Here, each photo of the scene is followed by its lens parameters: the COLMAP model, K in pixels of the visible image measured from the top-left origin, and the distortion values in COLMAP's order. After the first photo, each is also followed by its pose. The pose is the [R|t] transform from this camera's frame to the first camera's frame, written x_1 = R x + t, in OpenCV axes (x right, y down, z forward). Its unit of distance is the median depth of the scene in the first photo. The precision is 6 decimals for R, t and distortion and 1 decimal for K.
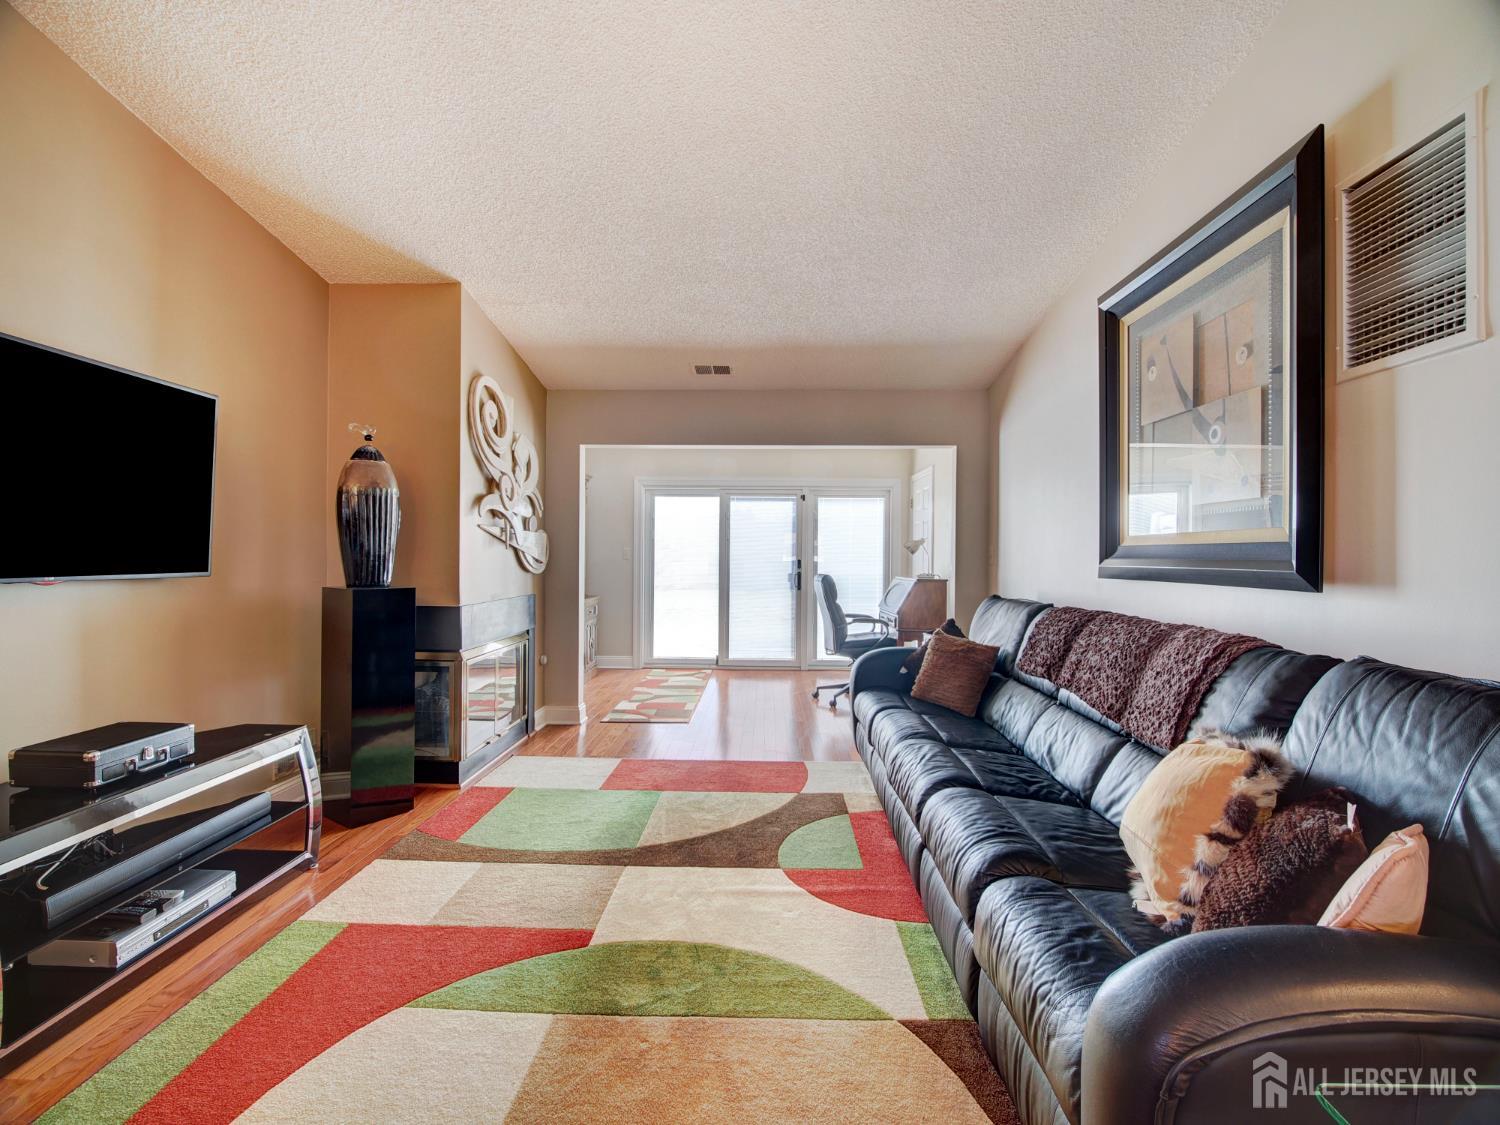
lens RADIAL K [[685.4, 0, 750.0], [0, 685.4, 562.5], [0, 0, 1]] dist [-0.008367, -0.000655]
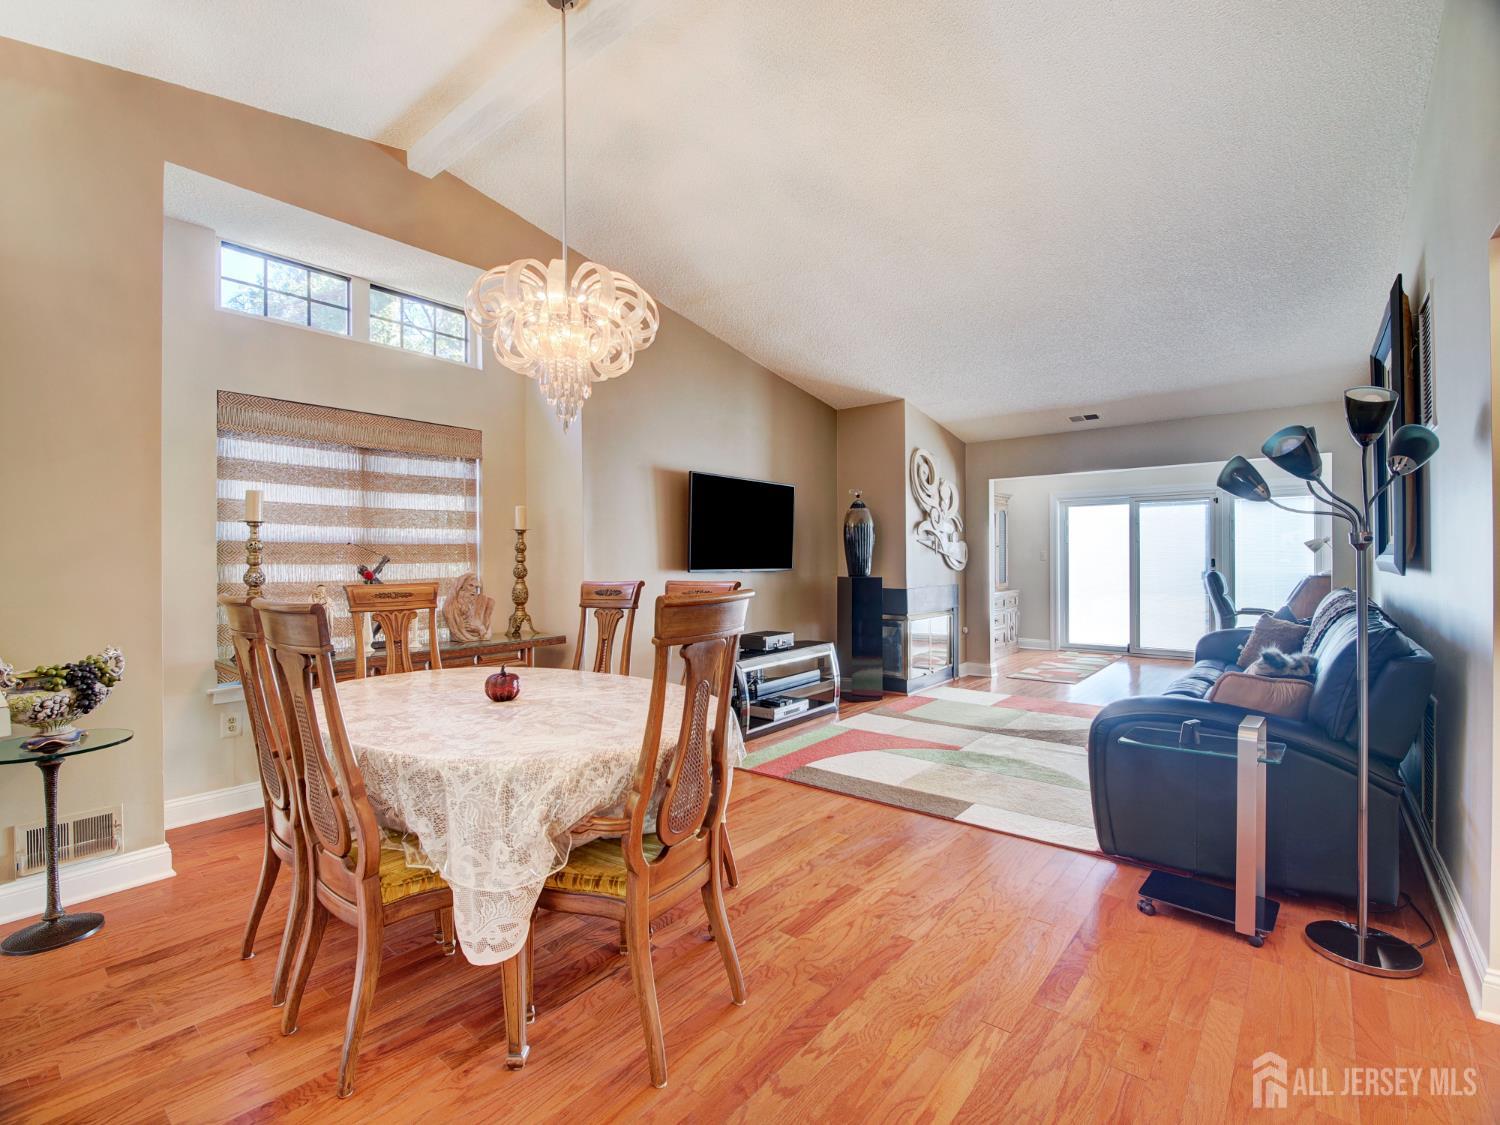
lens RADIAL K [[685.4, 0, 750.0], [0, 685.4, 562.5], [0, 0, 1]] dist [-0.008367, -0.000655]
pose [[0.790892, -0.011486, -0.611848, 0.297188], [0.008625, 0.999934, -0.007622, 0.007770], [0.611895, 0.000751, 0.790939, -0.559351]]
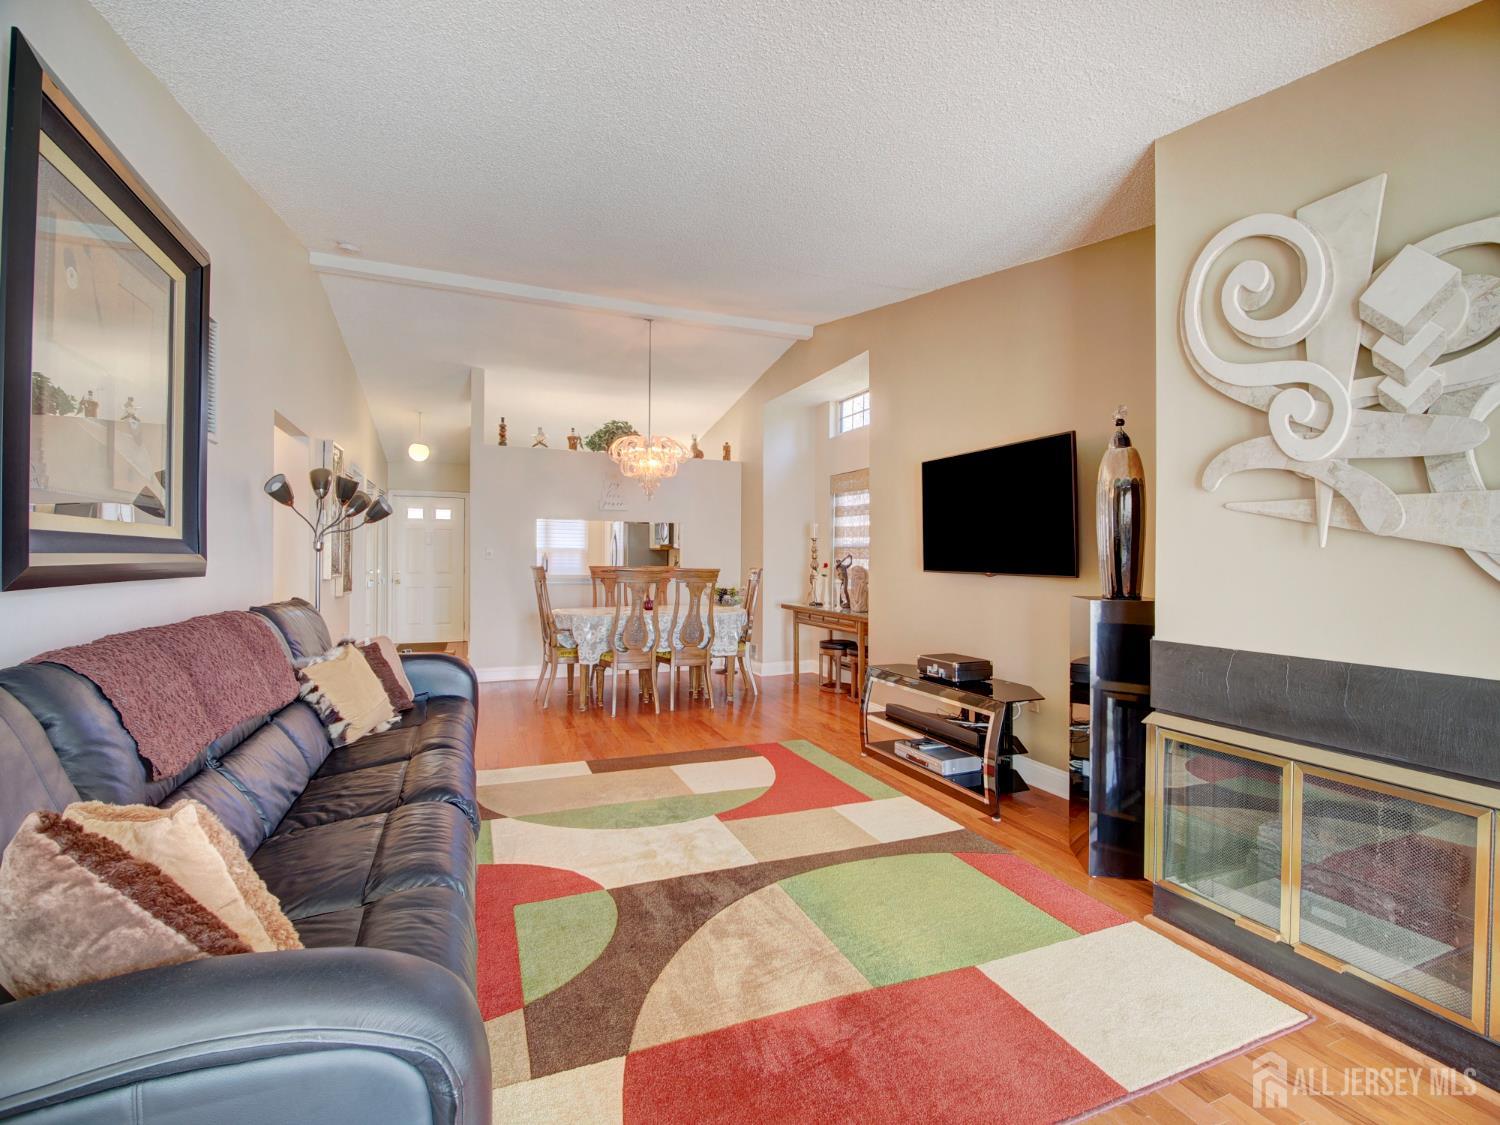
lens RADIAL K [[685.4, 0, 750.0], [0, 685.4, 562.5], [0, 0, 1]] dist [-0.008367, -0.000655]
pose [[-0.913595, -0.007127, -0.406562, 0.175009], [-0.014879, 0.999763, 0.015911, -0.012712], [0.406352, 0.020585, -0.913485, 1.353407]]
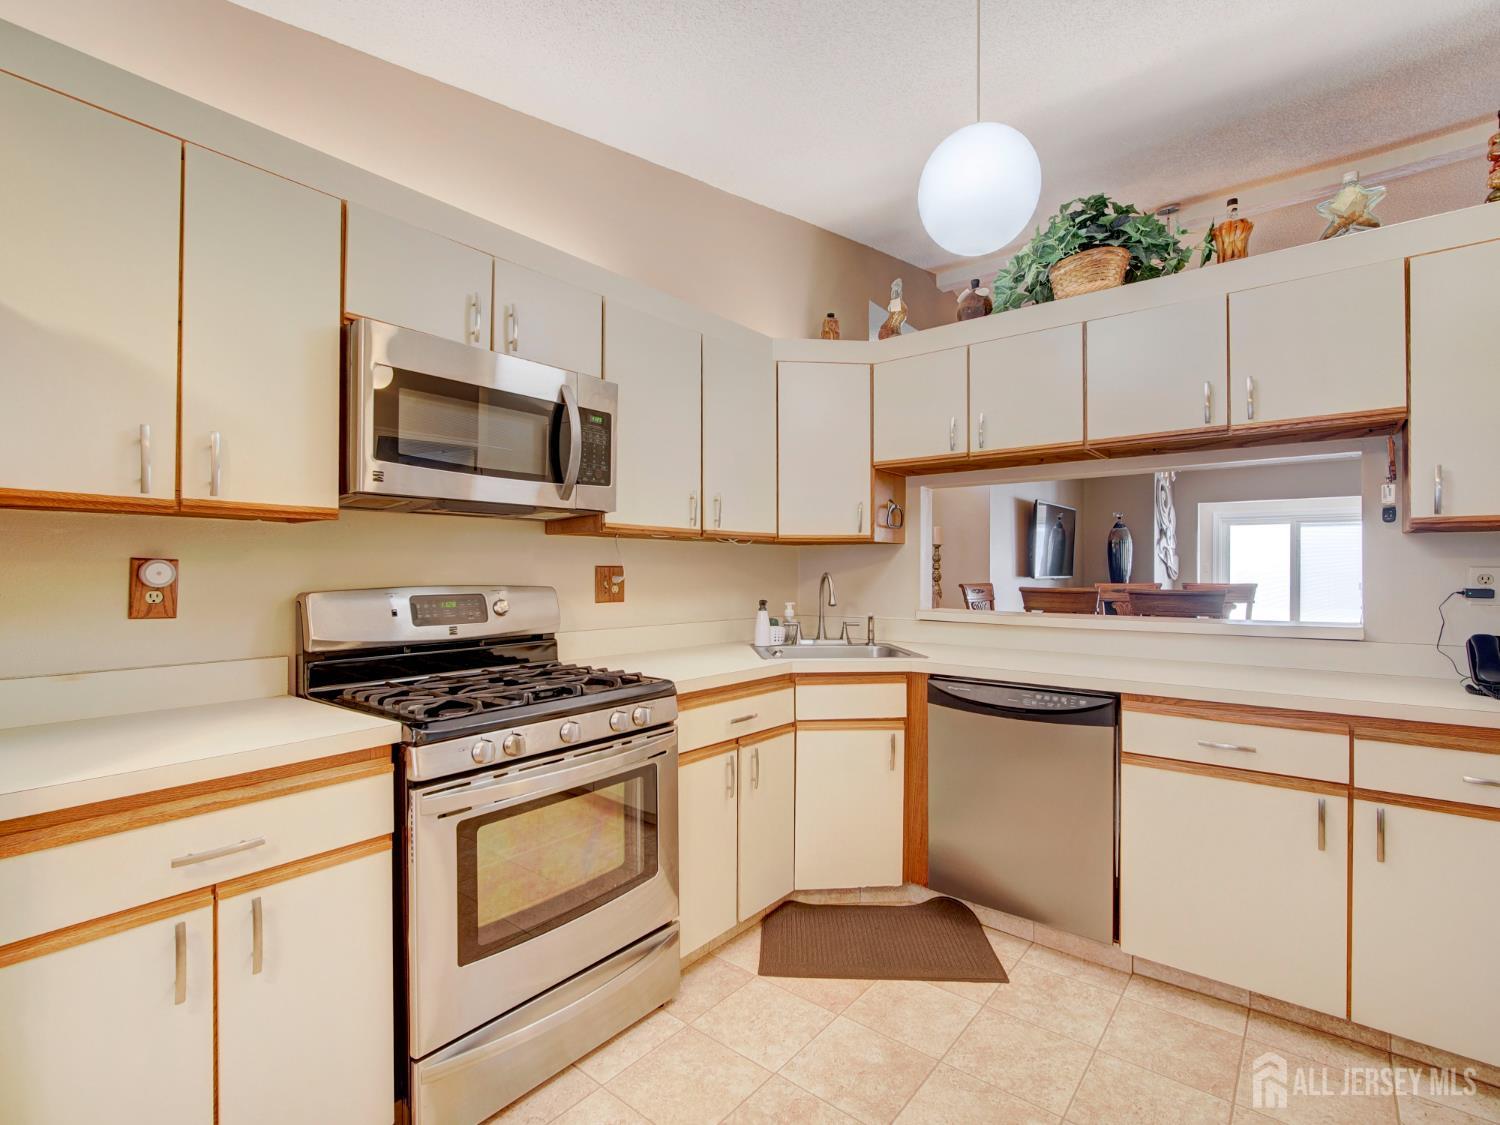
lens RADIAL K [[685.4, 0, 750.0], [0, 685.4, 562.5], [0, 0, 1]] dist [-0.008367, -0.000655]
pose [[0.792813, 0.005823, -0.609438, -0.135138], [-0.010010, 0.999944, -0.003469, -0.015231], [0.609383, 0.008850, 0.792826, -1.348287]]
